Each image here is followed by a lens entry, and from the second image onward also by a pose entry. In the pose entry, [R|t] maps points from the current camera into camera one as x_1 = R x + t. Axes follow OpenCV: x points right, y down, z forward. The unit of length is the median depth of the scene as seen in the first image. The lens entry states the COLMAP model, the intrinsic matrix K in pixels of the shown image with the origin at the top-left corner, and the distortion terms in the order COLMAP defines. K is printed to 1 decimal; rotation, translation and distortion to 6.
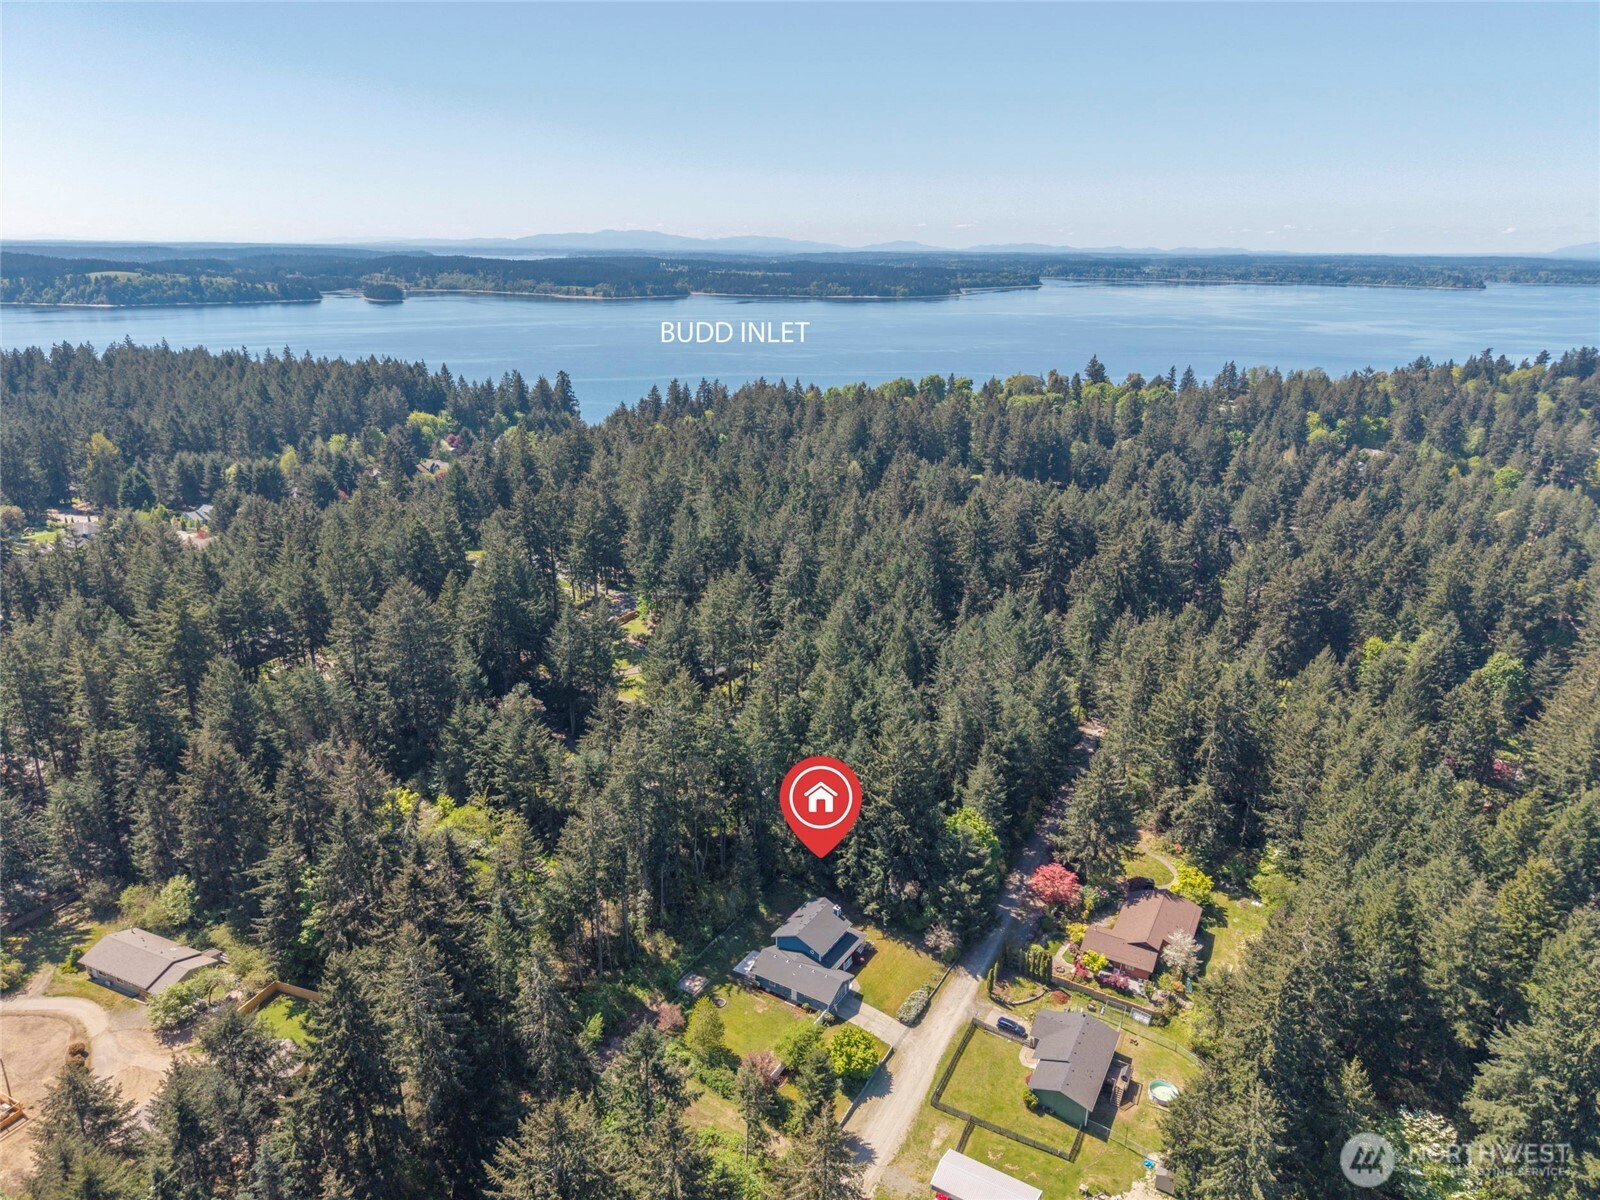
lens RADIAL K [[1195.9, 0, 800.0], [0, 1195.9, 600.0], [0, 0, 1]] dist [0.040709, -0.053786]
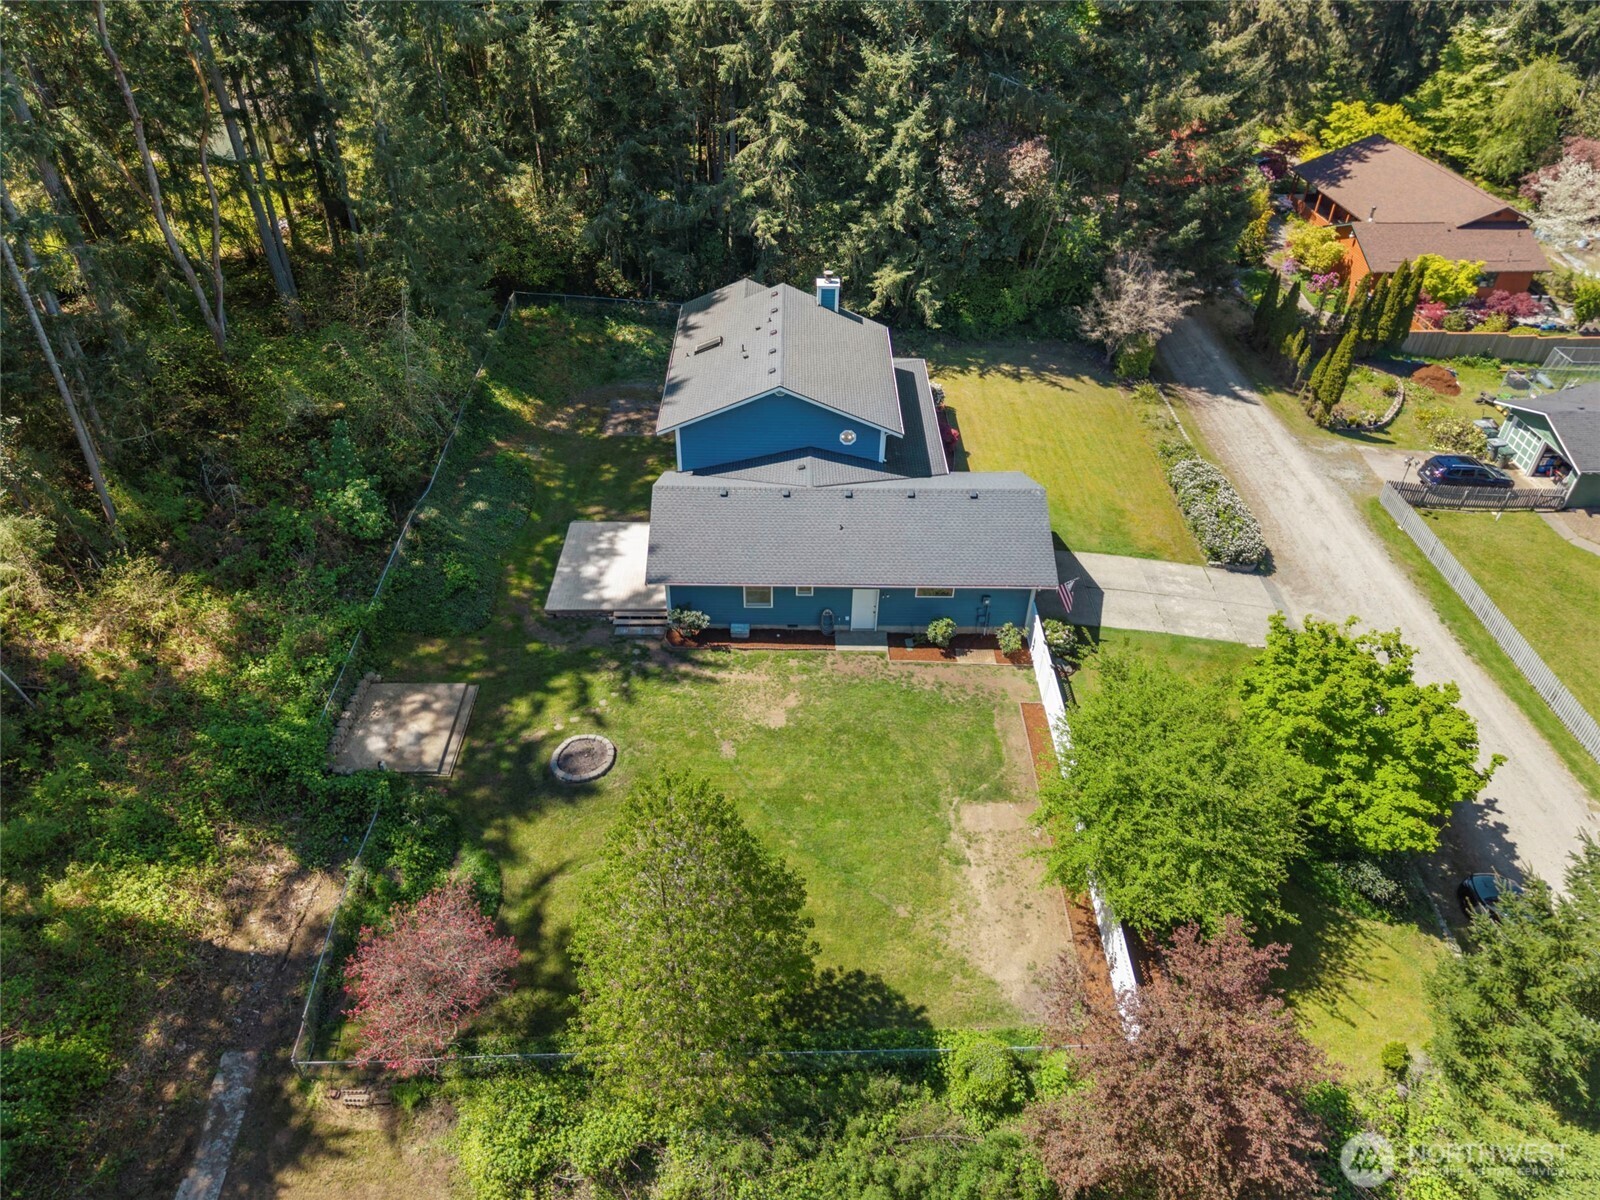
lens RADIAL K [[1090.9, 0, 800.0], [0, 1090.9, 600.0], [0, 0, 1]] dist [0.078471, -0.135351]
pose [[0.850136, -0.321186, 0.417263, -0.102634], [0.186155, 0.924579, 0.332417, 0.248175], [-0.492560, -0.204924, 0.845808, 0.807561]]
